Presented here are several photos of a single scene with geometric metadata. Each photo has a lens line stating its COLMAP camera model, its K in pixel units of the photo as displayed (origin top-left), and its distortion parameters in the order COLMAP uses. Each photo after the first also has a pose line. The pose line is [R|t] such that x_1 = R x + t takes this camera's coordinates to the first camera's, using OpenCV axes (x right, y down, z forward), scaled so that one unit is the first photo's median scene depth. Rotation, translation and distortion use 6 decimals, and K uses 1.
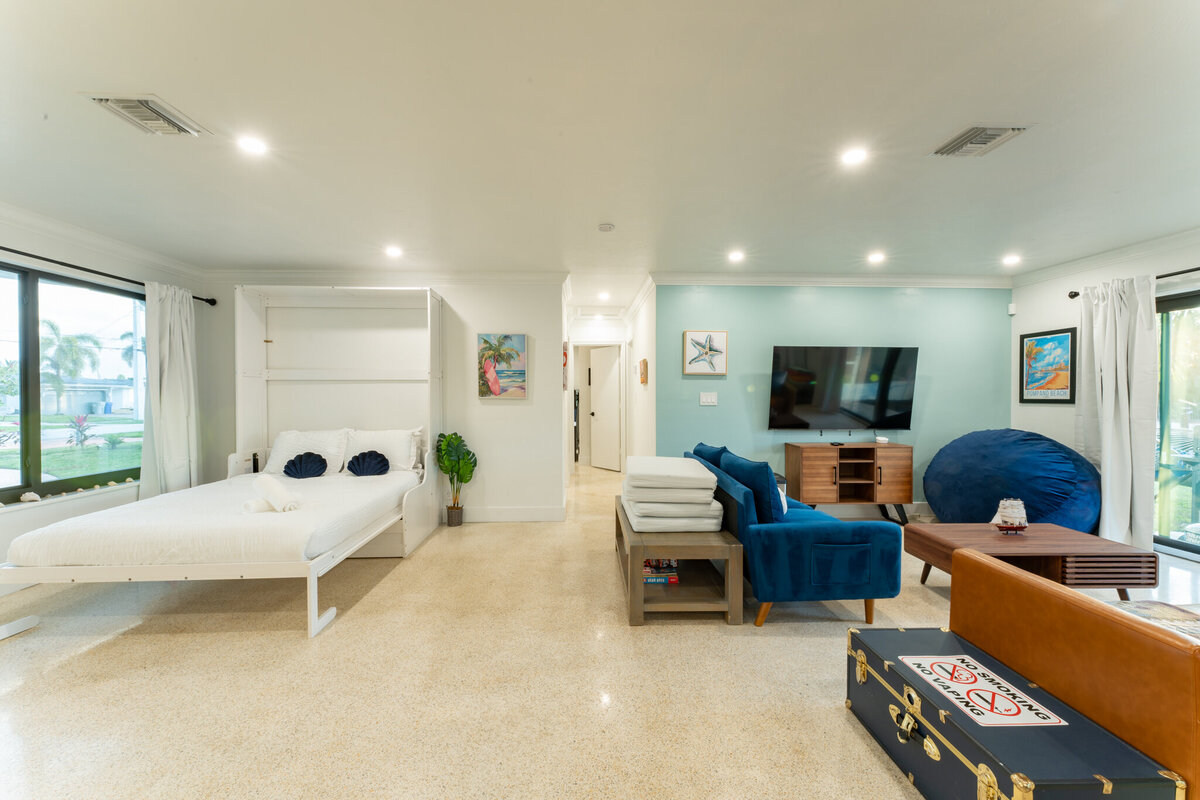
lens RADIAL K [[474.4, 0, 597.3], [0, 474.4, 400.9], [0, 0, 1]] dist [-0.000083, -0.000127]
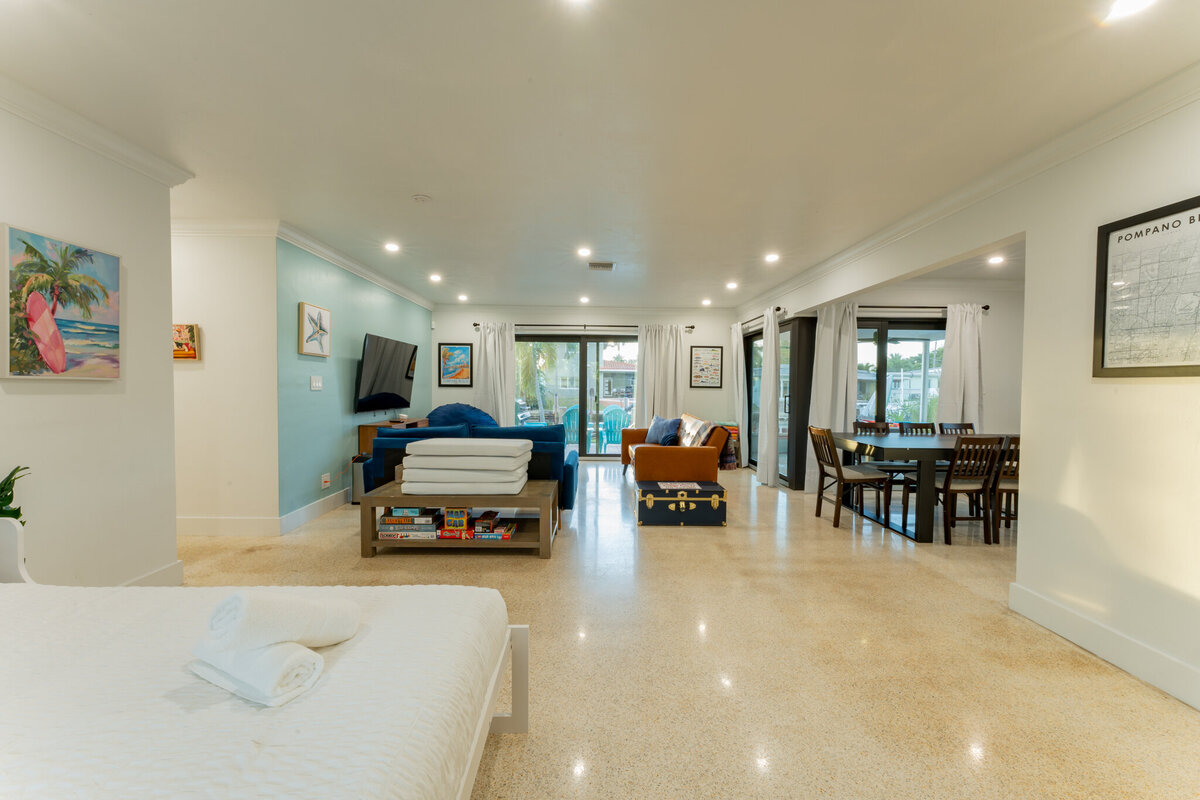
lens RADIAL K [[474.4, 0, 593.6], [0, 474.4, 398.1], [0, 0, 1]] dist [-0.000083, -0.000127]
pose [[0.029962, -0.025761, 0.999219, -0.684524], [0.000695, 0.999668, 0.025752, 0.001599], [-0.999551, -0.000077, 0.029970, 0.477921]]
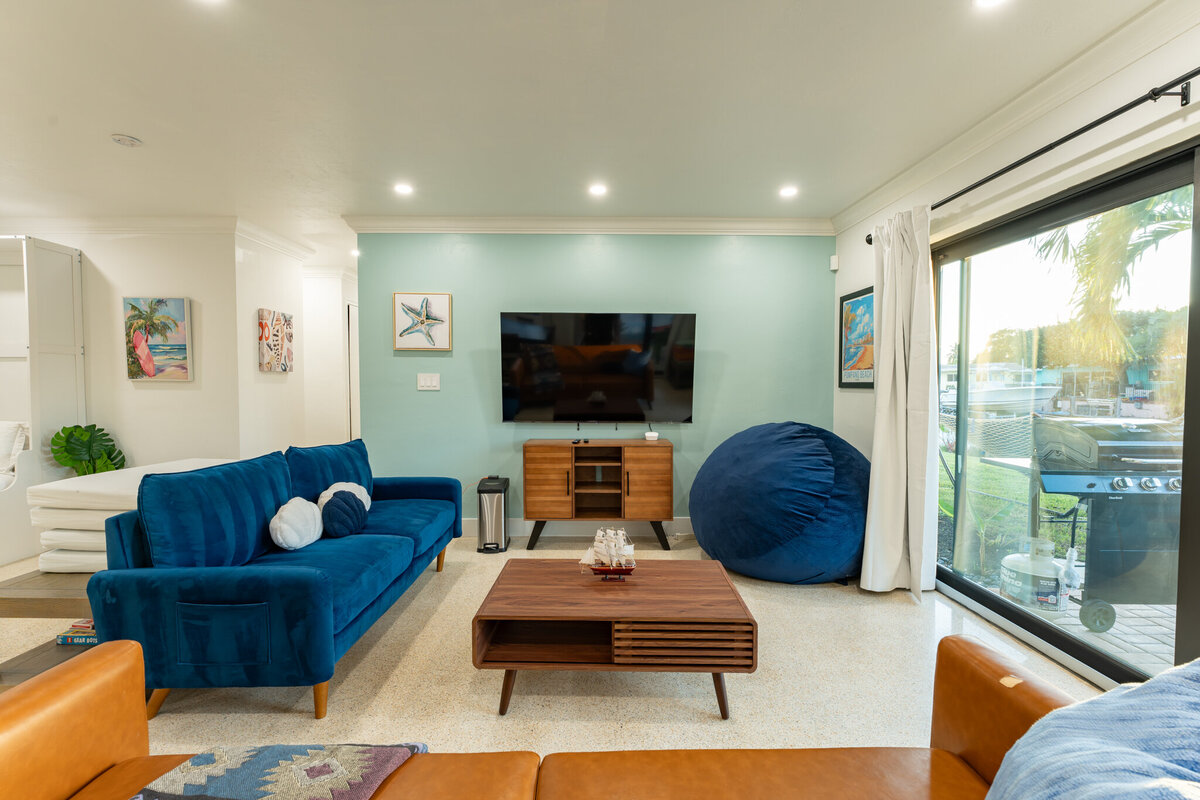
lens RADIAL K [[524.3, 0, 597.0], [0, 524.3, 399.6], [0, 0, 1]] dist [-0.002511, 0.000163]
pose [[0.999603, 0.002269, -0.028091, 0.564605], [-0.001533, 0.999656, 0.026192, 0.002203], [0.028141, -0.026138, 0.999262, 0.165862]]
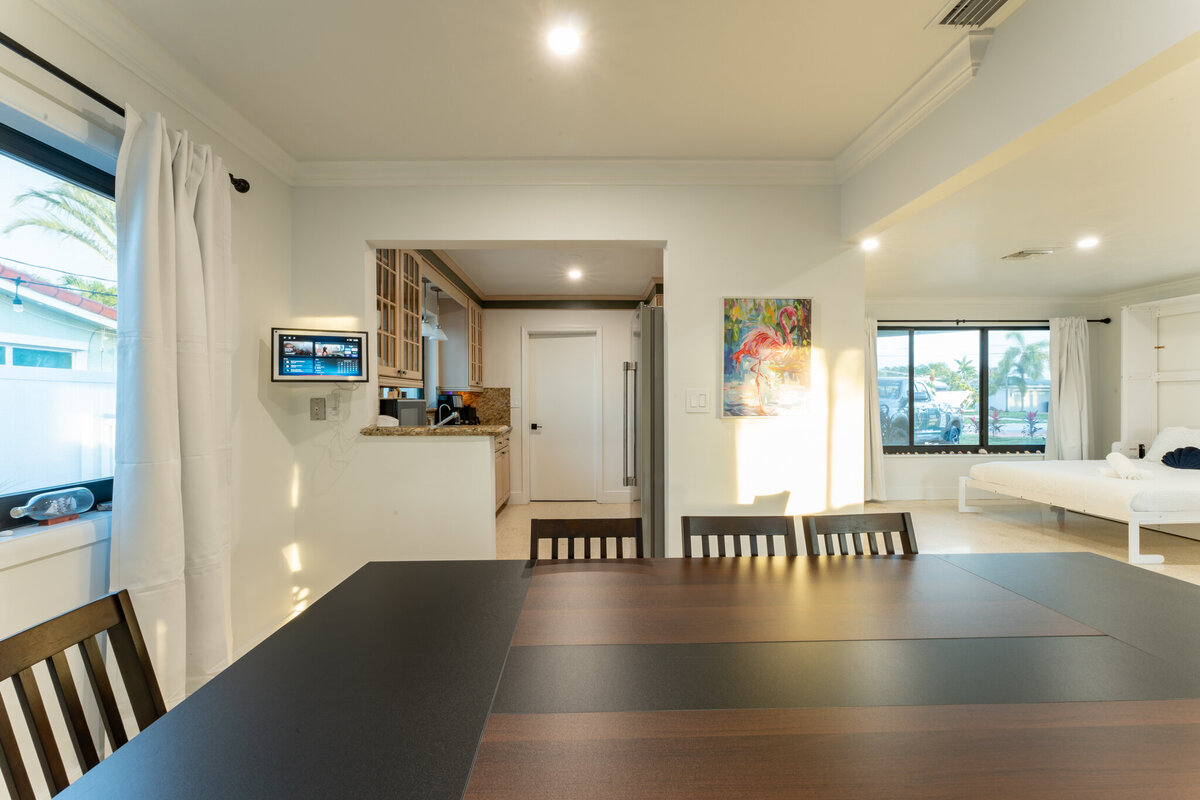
lens RADIAL K [[474.4, 0, 596.5], [0, 474.4, 401.6], [0, 0, 1]] dist [-0.000083, -0.000127]
pose [[-0.014528, 0.007745, -0.999864, 0.467601], [-0.005546, 0.999954, 0.007826, 0.002396], [0.999879, 0.005659, -0.014484, -0.332204]]
